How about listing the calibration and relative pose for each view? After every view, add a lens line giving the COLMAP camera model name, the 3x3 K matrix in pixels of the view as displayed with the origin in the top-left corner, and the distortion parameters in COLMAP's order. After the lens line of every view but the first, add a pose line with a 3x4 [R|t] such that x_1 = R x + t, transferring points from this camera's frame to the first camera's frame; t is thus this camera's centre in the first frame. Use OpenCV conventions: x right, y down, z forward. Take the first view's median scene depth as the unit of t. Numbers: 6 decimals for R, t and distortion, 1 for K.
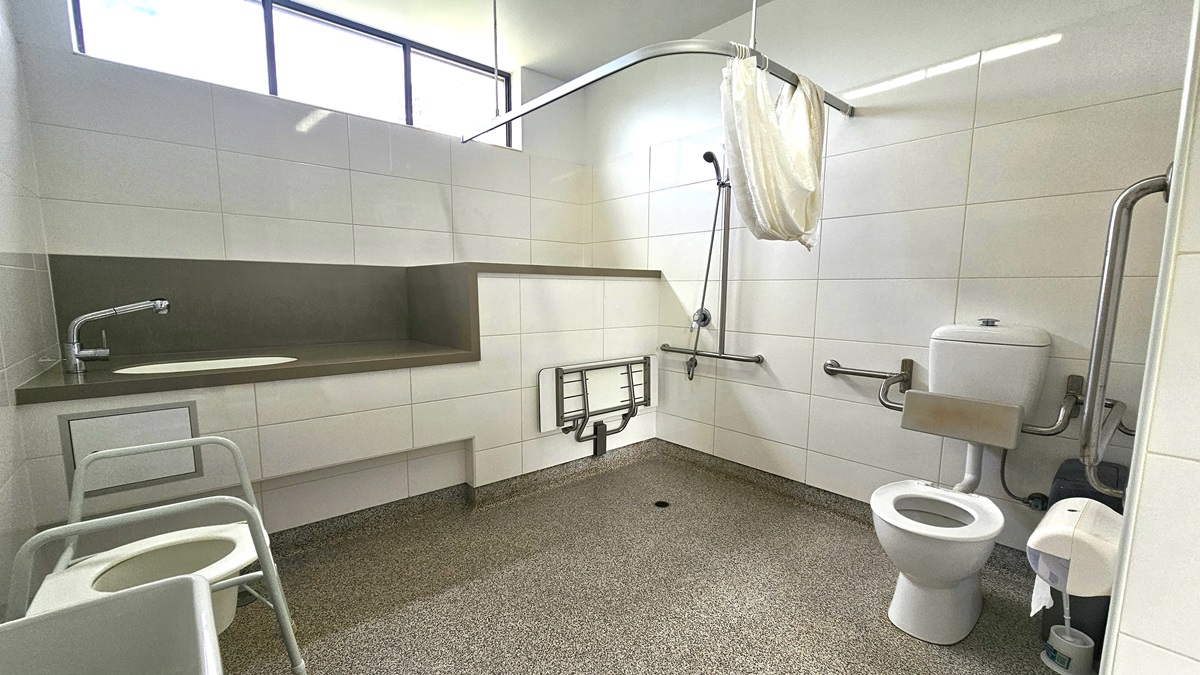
lens RADIAL K [[489.0, 0, 594.2], [0, 489.0, 342.6], [0, 0, 1]] dist [0.003452, -0.000247]
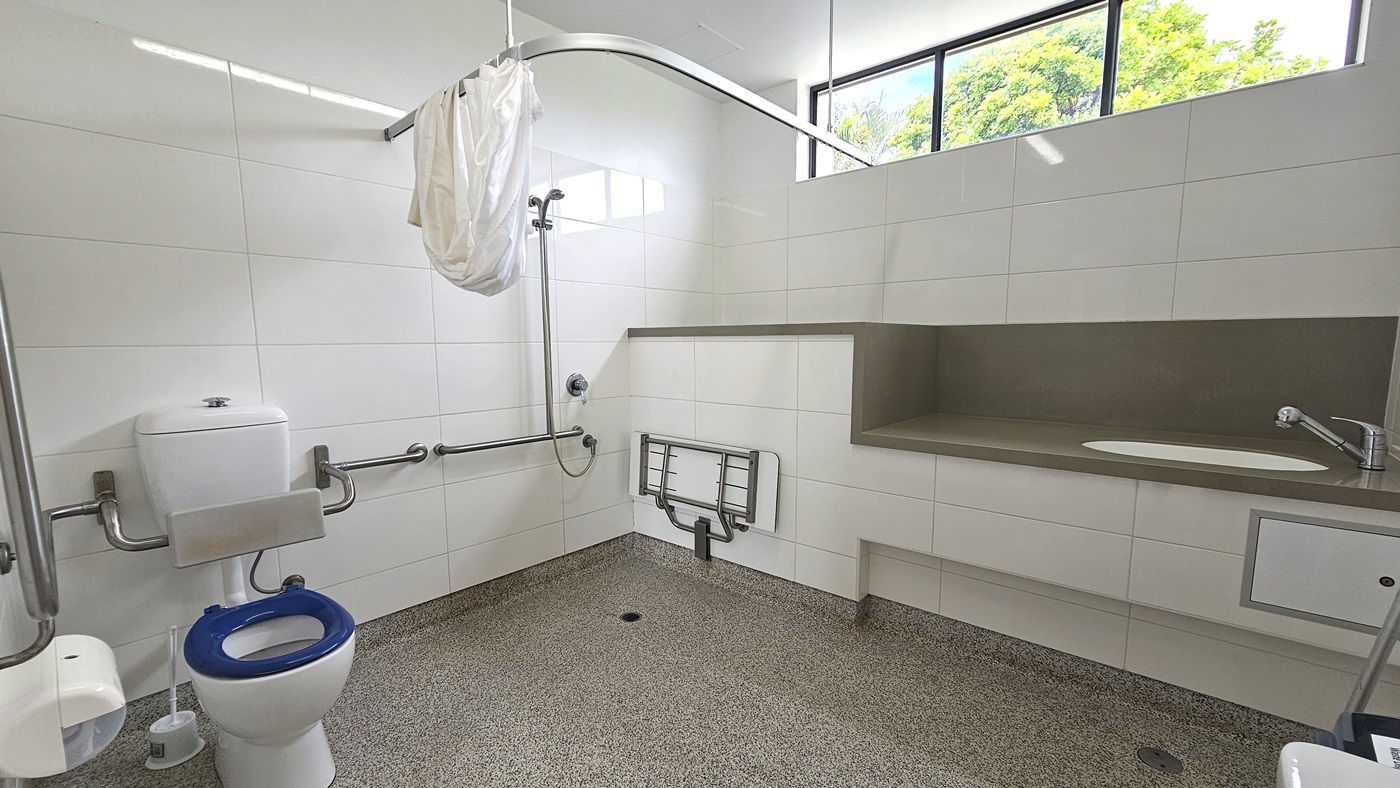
lens RADIAL K [[574.1, 0, 693.1], [0, 574.1, 407.1], [0, 0, 1]] dist [-0.000884, -0.002573]
pose [[0.126093, 0.107928, -0.986130, 0.933872], [-0.110499, 0.989406, 0.094158, -0.104553], [0.985845, 0.097093, 0.136683, 0.843652]]
